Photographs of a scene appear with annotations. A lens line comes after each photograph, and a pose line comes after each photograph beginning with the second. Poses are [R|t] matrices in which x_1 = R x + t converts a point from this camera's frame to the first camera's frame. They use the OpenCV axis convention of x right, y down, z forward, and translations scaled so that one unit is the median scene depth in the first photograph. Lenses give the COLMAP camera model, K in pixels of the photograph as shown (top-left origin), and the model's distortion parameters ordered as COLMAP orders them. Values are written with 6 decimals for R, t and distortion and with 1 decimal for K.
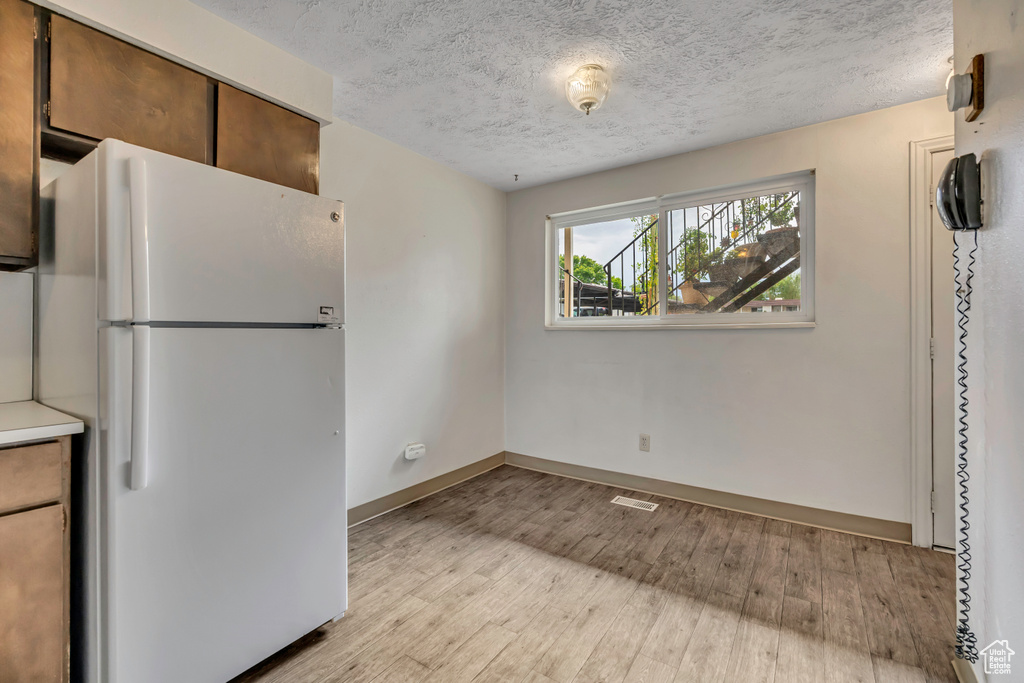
lens RADIAL K [[455.4, 0, 509.4], [0, 455.4, 332.8], [0, 0, 1]] dist [0.001660, 0.000047]
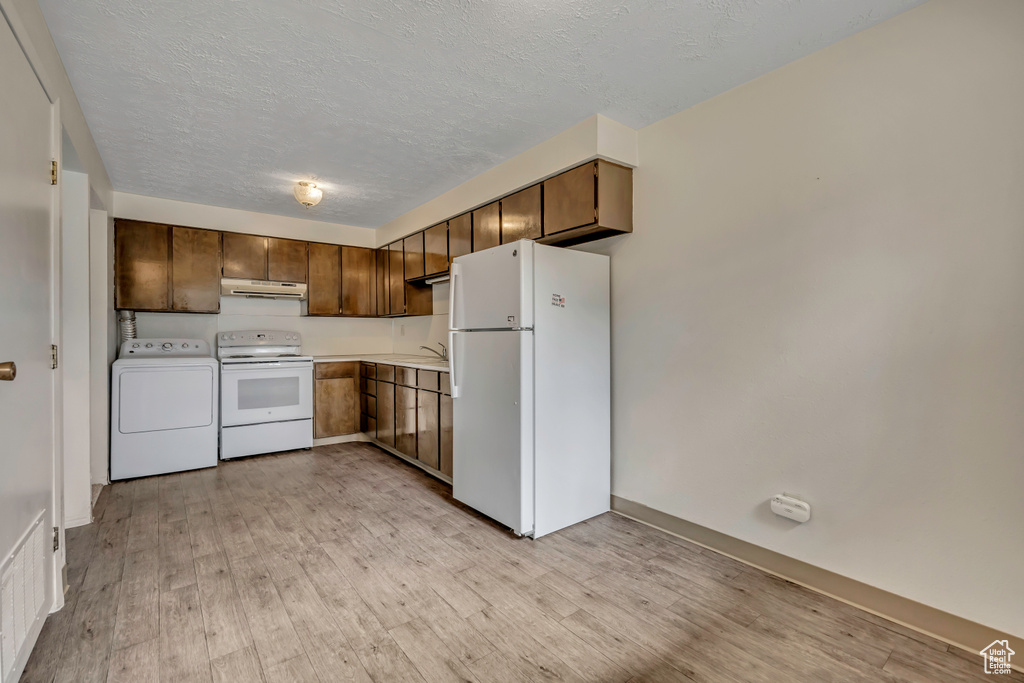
lens RADIAL K [[449.8, 0, 511.5], [0, 449.8, 358.7], [0, 0, 1]] dist [0.001682, 0.000197]
pose [[-0.313528, 0.049817, -0.948271, 0.959166], [0.007638, 0.998723, 0.049942, 0.006025], [0.949548, 0.008415, -0.313508, 1.444164]]
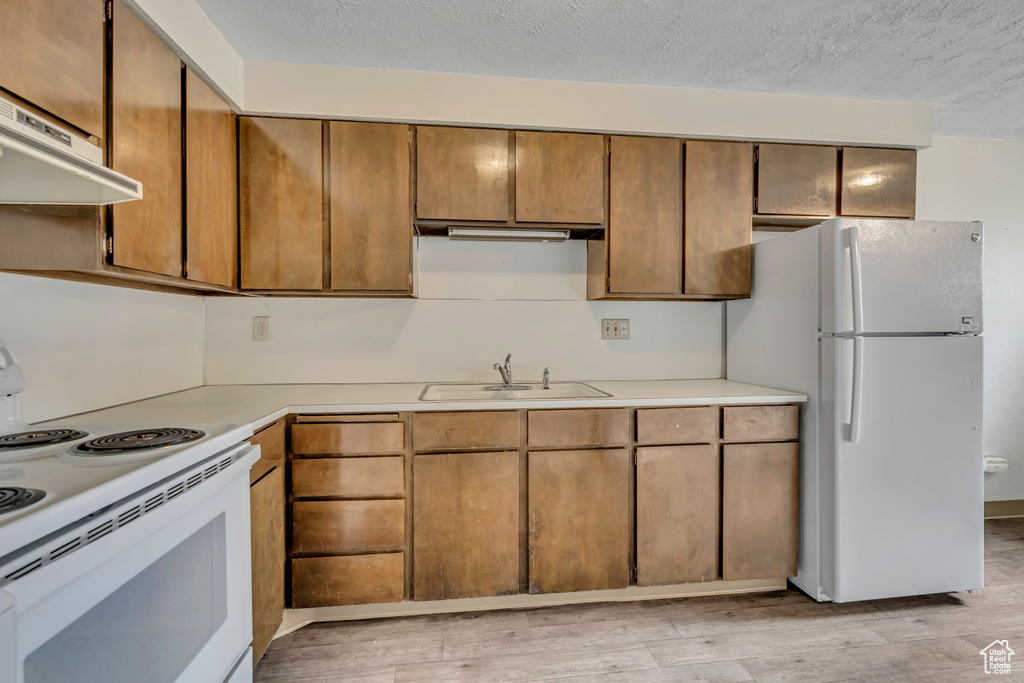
lens RADIAL K [[417.3, 0, 510.8], [0, 417.3, 372.4], [0, 0, 1]] dist [-0.000164, -0.000145]
pose [[0.655031, 0.040410, -0.754521, -0.358164], [0.006249, 0.998245, 0.058888, 0.010789], [0.755576, -0.043288, 0.653629, -0.510395]]
